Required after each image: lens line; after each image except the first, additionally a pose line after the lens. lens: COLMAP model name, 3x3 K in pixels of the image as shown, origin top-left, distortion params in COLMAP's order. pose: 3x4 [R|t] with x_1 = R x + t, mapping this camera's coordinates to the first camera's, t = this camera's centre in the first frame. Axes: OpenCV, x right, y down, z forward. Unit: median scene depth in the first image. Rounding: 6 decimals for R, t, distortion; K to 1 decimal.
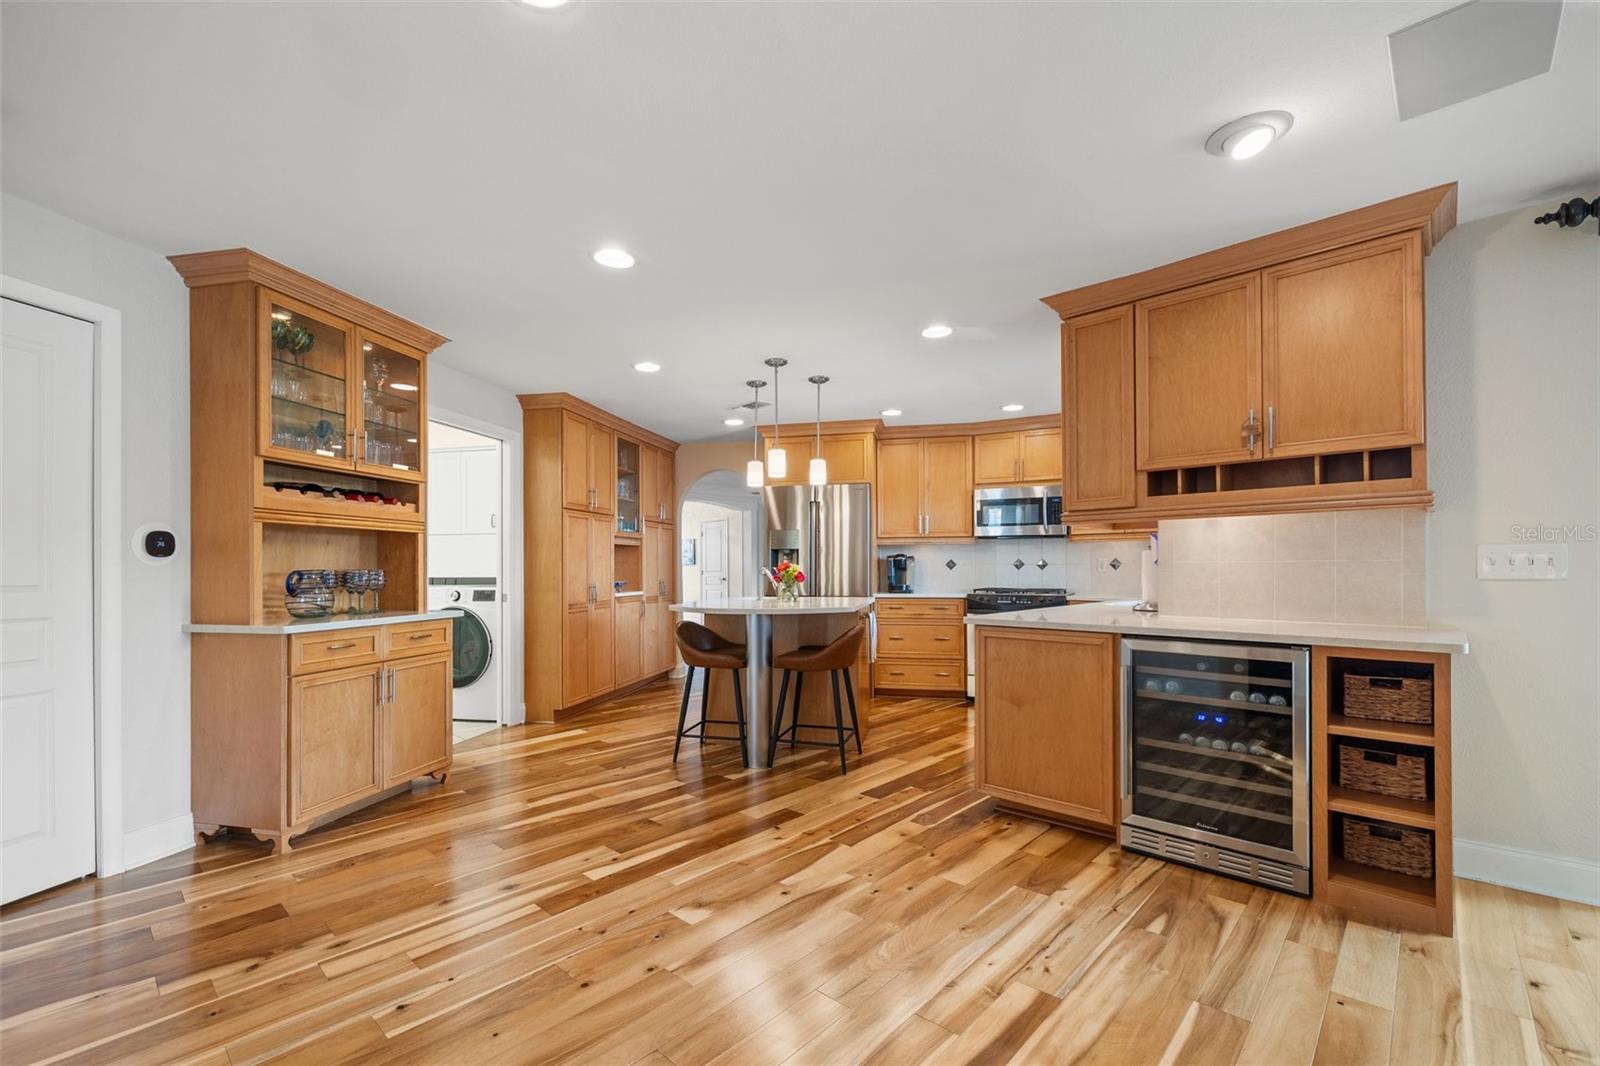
lens RADIAL K [[673.7, 0, 781.1], [0, 673.7, 562.9], [0, 0, 1]] dist [0.004115, -0.000577]
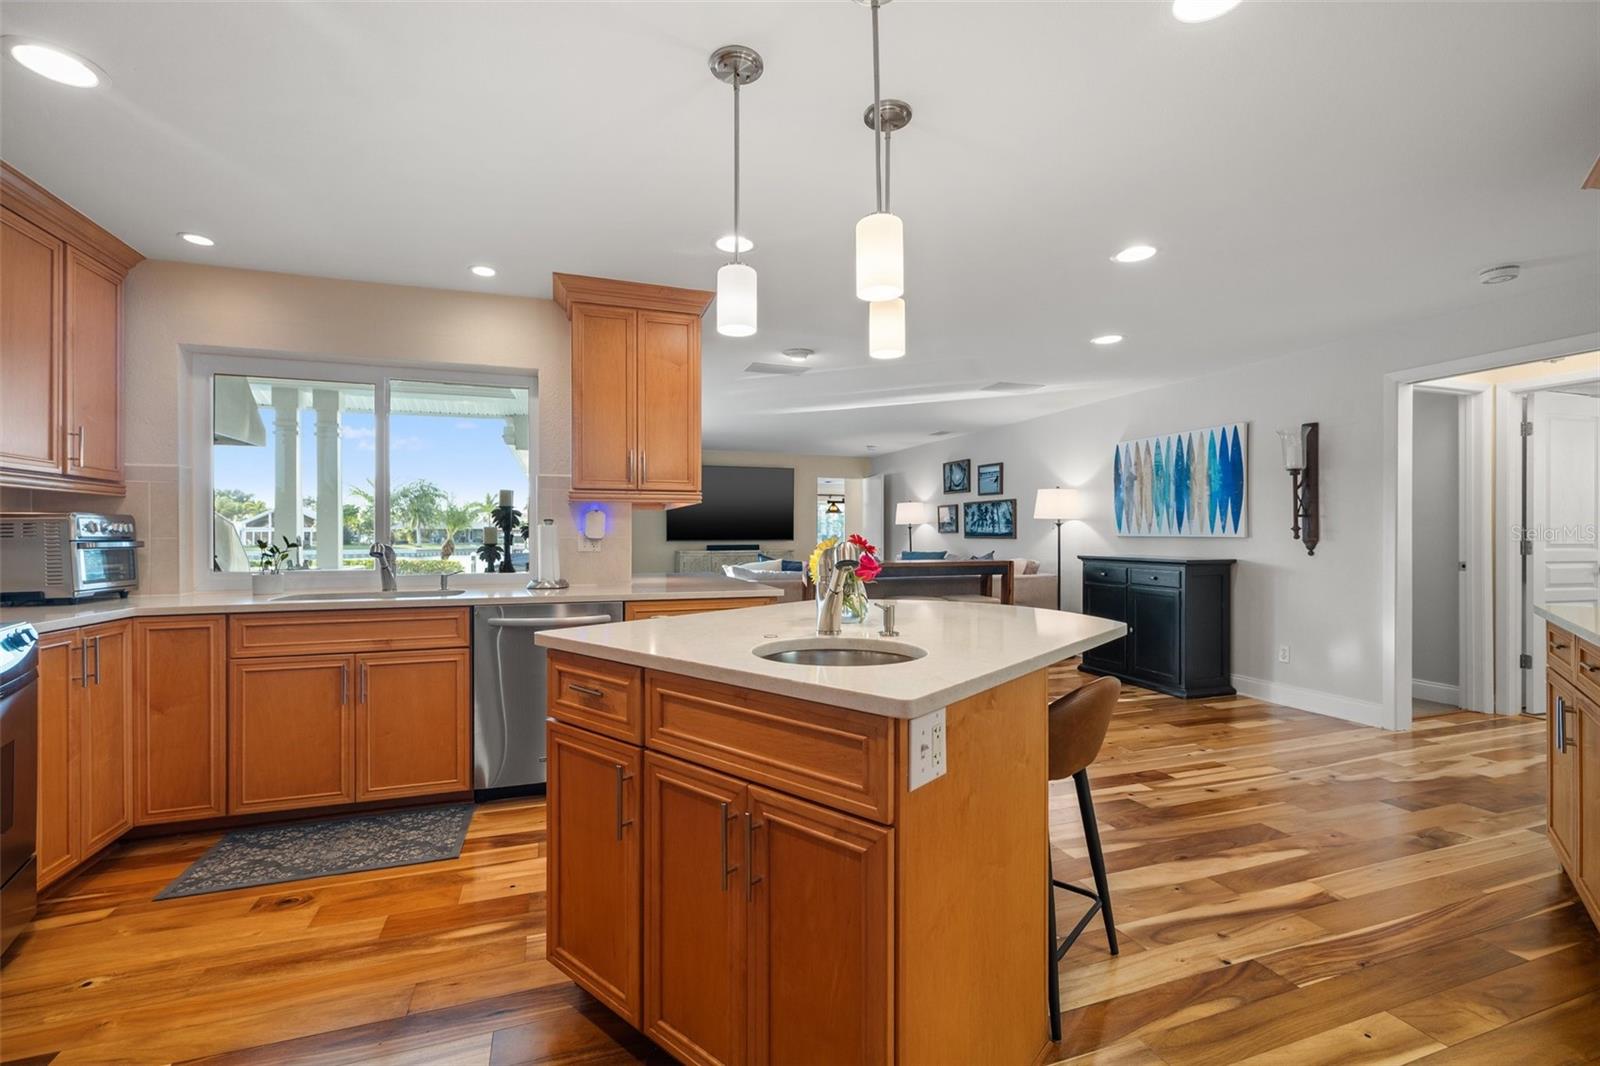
lens RADIAL K [[673.7, 0, 790.2], [0, 673.7, 525.5], [0, 0, 1]] dist [0.004115, -0.000577]
pose [[-0.887114, 0.010437, 0.461433, -0.261708], [0.000736, 0.999775, -0.021199, 0.004828], [-0.461550, -0.018466, -0.886922, 2.256520]]
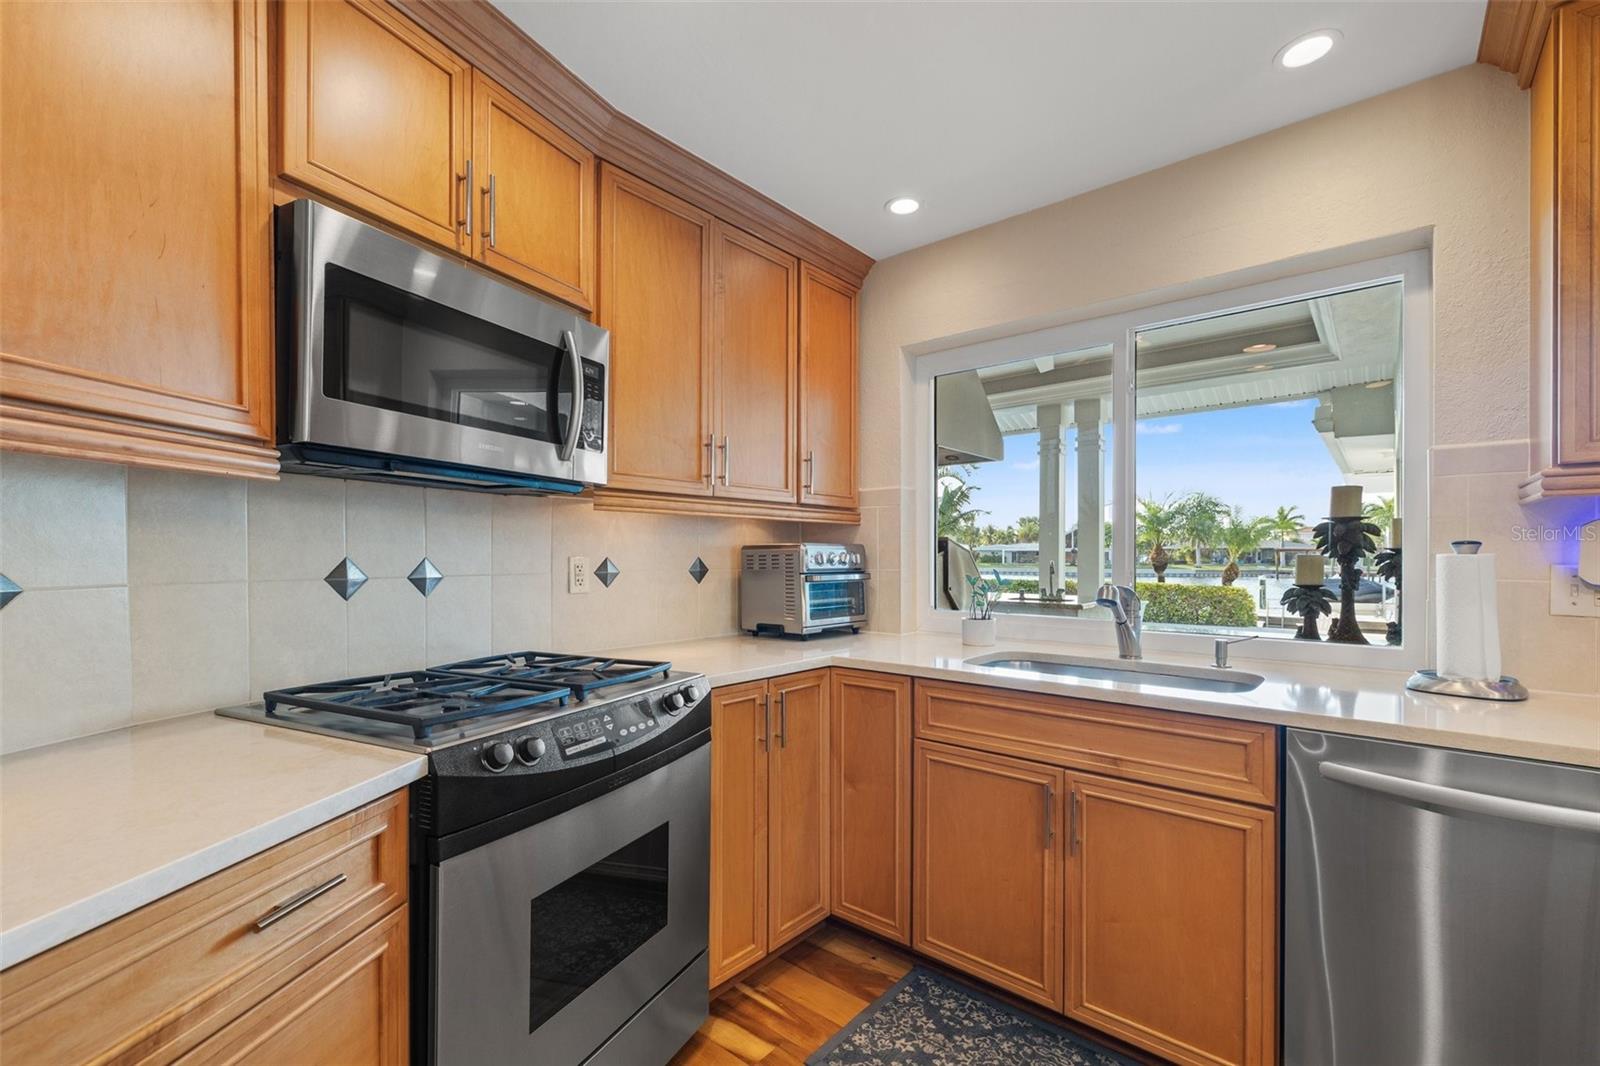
lens RADIAL K [[673.7, 0, 780.8], [0, 673.7, 564.0], [0, 0, 1]] dist [0.004115, -0.000577]
pose [[-0.033047, -0.011640, 0.999386, 0.187139], [-0.008132, 0.999902, 0.011377, -0.017307], [-0.999421, -0.007751, -0.033139, 1.932904]]
